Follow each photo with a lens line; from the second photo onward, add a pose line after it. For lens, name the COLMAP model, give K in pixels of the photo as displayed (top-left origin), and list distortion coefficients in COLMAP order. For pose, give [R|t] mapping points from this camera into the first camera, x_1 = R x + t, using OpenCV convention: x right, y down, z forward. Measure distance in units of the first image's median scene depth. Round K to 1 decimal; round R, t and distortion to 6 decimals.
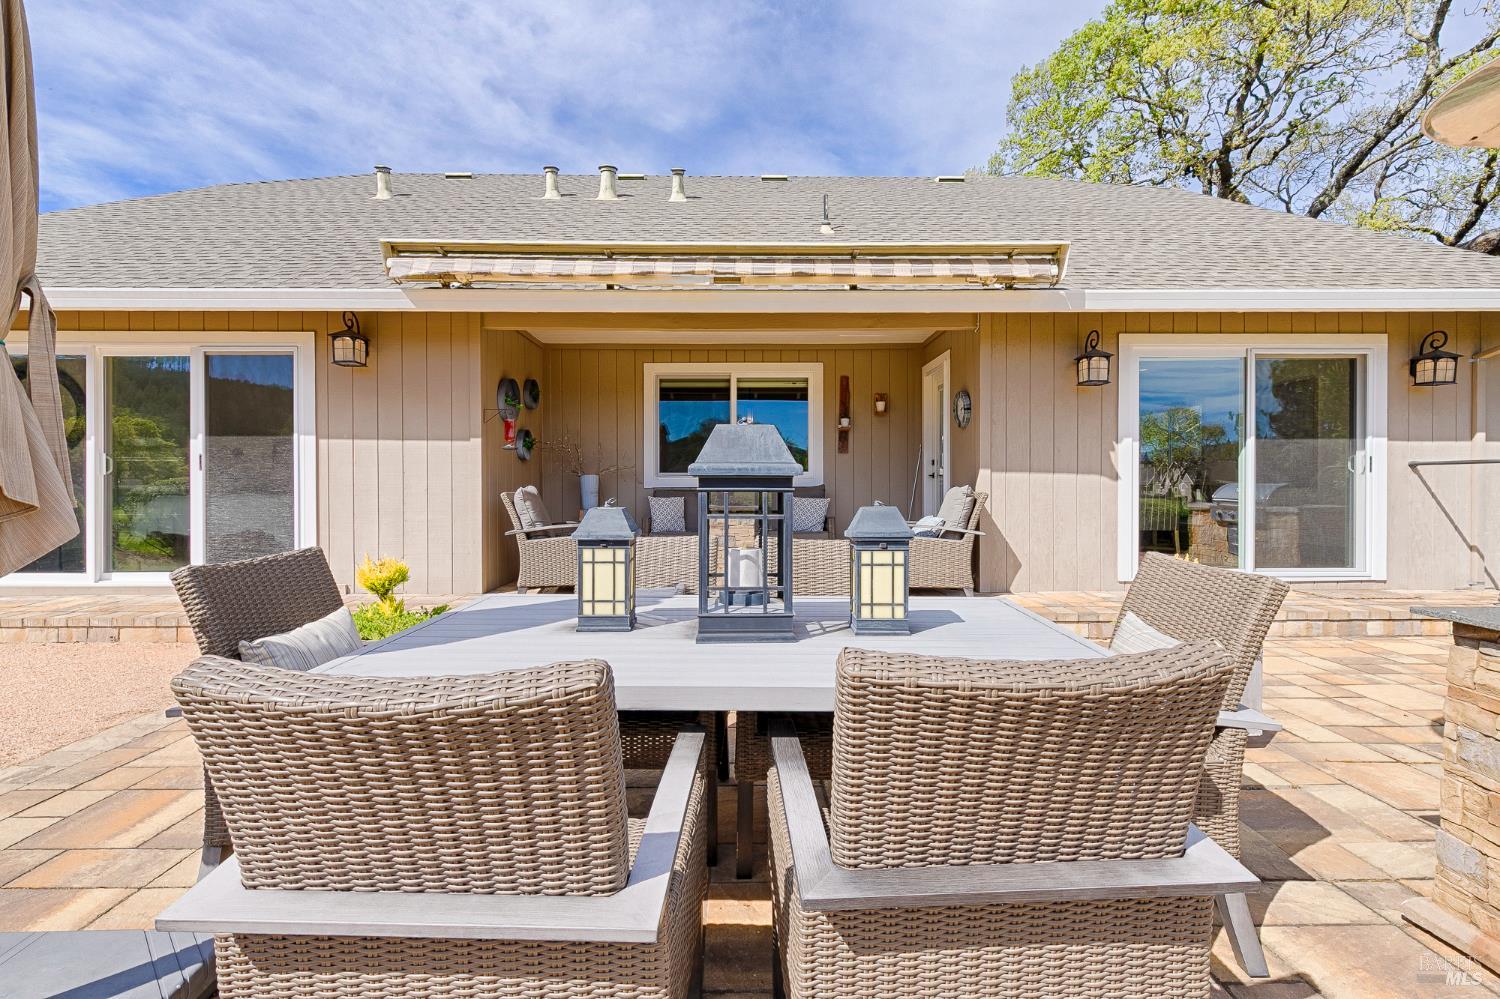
lens RADIAL K [[679.4, 0, 732.5], [0, 679.4, 492.0], [0, 0, 1]] dist [0.003047, 0.000325]
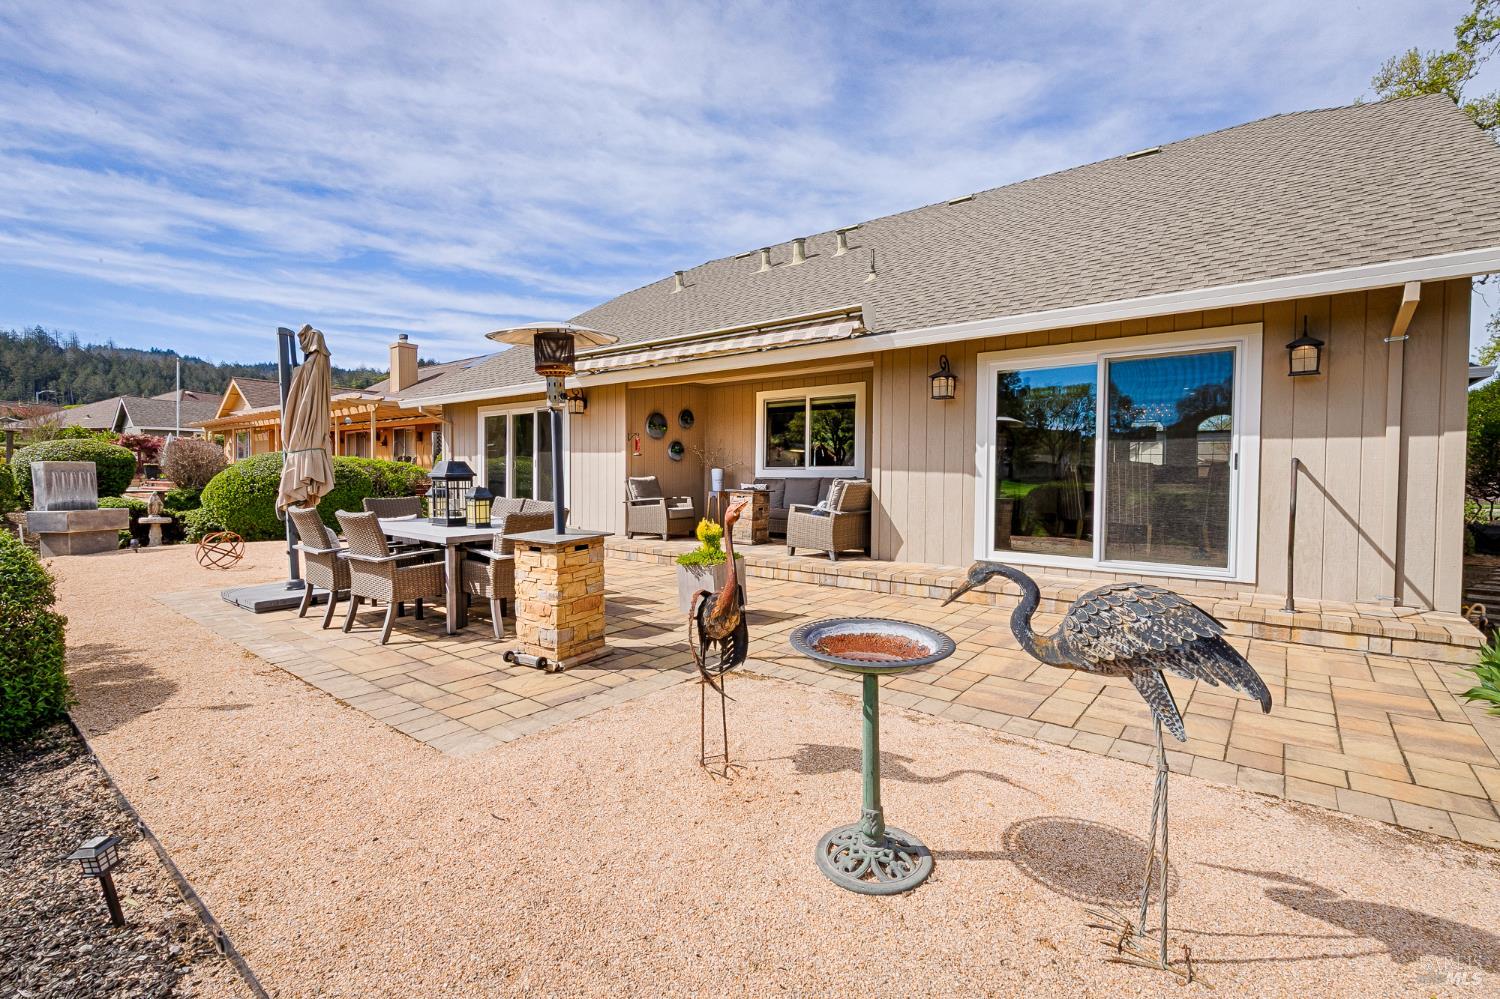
lens RADIAL K [[679.4, 0, 732.5], [0, 679.4, 492.0], [0, 0, 1]] dist [0.003047, 0.000325]
pose [[0.759311, 0.024365, -0.650271, 1.025034], [-0.009395, 0.999605, 0.026484, -0.016279], [0.650660, -0.014000, 0.759241, -0.200397]]
